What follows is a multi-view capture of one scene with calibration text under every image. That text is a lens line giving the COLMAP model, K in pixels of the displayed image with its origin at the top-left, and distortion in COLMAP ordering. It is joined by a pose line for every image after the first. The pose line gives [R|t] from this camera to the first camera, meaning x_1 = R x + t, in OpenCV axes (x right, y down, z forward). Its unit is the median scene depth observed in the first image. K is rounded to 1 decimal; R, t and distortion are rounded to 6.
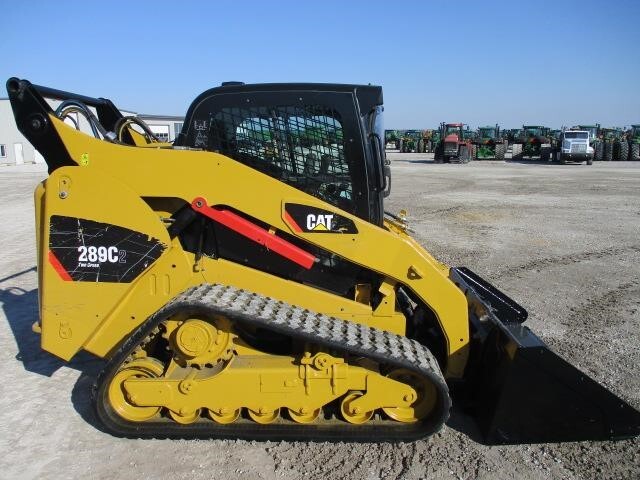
lens RADIAL K [[536.7, 0, 321.7], [0, 536.7, 232.1], [0, 0, 1]] dist [-0.025830, 0.006703]
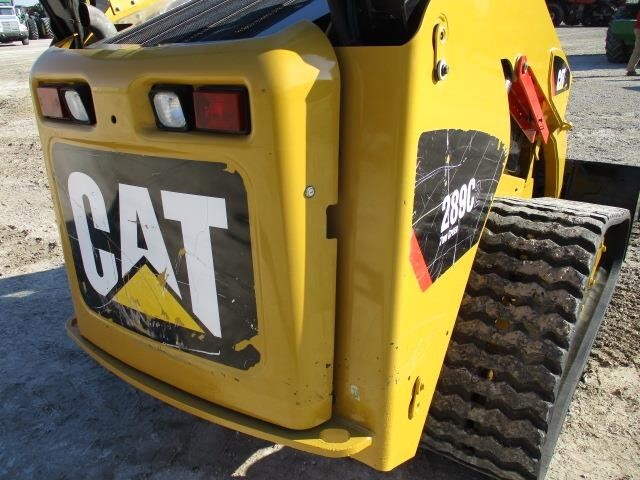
lens RADIAL K [[536.7, 0, 321.7], [0, 536.7, 232.1], [0, 0, 1]] dist [-0.025830, 0.006703]
pose [[0.521539, -0.319851, 0.791007, -0.839854], [0.147873, 0.946931, 0.285403, -0.080898], [-0.840316, -0.031880, 0.541159, 0.854758]]
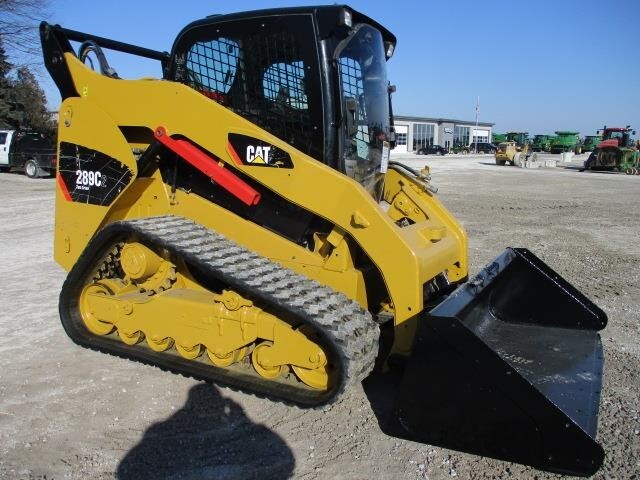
lens RADIAL K [[536.7, 0, 321.7], [0, 536.7, 232.1], [0, 0, 1]] dist [-0.025830, 0.006703]
pose [[0.900291, 0.094342, -0.424942, 0.492934], [-0.098083, 0.995092, 0.013121, 0.090591], [0.424094, 0.029867, 0.905125, 0.211052]]
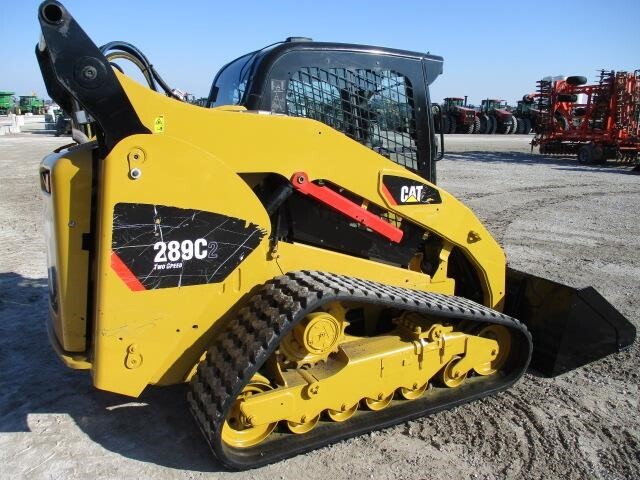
lens RADIAL K [[536.7, 0, 321.7], [0, 536.7, 232.1], [0, 0, 1]] dist [-0.025830, 0.006703]
pose [[0.861254, -0.086181, 0.500813, -0.627717], [0.060457, 0.995892, 0.067408, -0.024316], [-0.504565, -0.027777, 0.862927, 0.238052]]
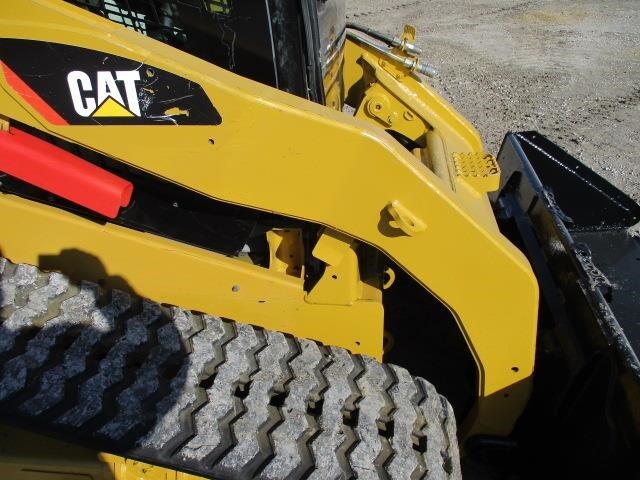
lens RADIAL K [[536.7, 0, 321.7], [0, 536.7, 232.1], [0, 0, 1]] dist [-0.025830, 0.006703]
pose [[0.994907, -0.007100, -0.100547, 0.161096], [0.041047, 0.939597, 0.339814, -0.044299], [0.092061, -0.342210, 0.935103, 0.661124]]
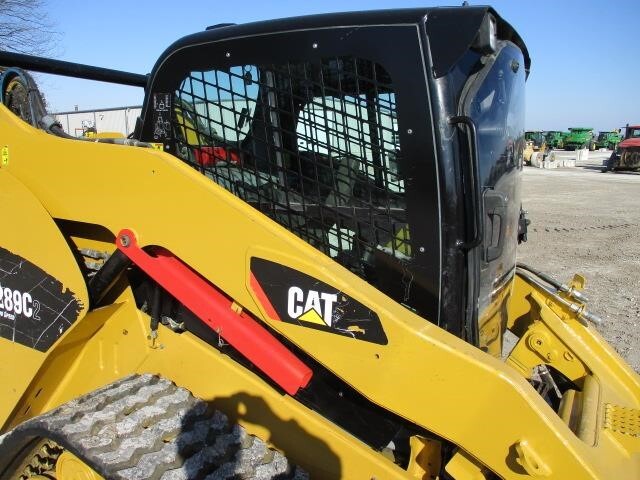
lens RADIAL K [[536.9, 0, 320.0], [0, 536.9, 236.0], [0, 0, 1]] dist [-0.012262, -0.007312]
pose [[0.894200, 0.095662, -0.437328, 0.198948], [-0.092999, 0.995285, 0.027556, -0.091353], [0.437902, 0.016030, 0.898880, 0.573860]]
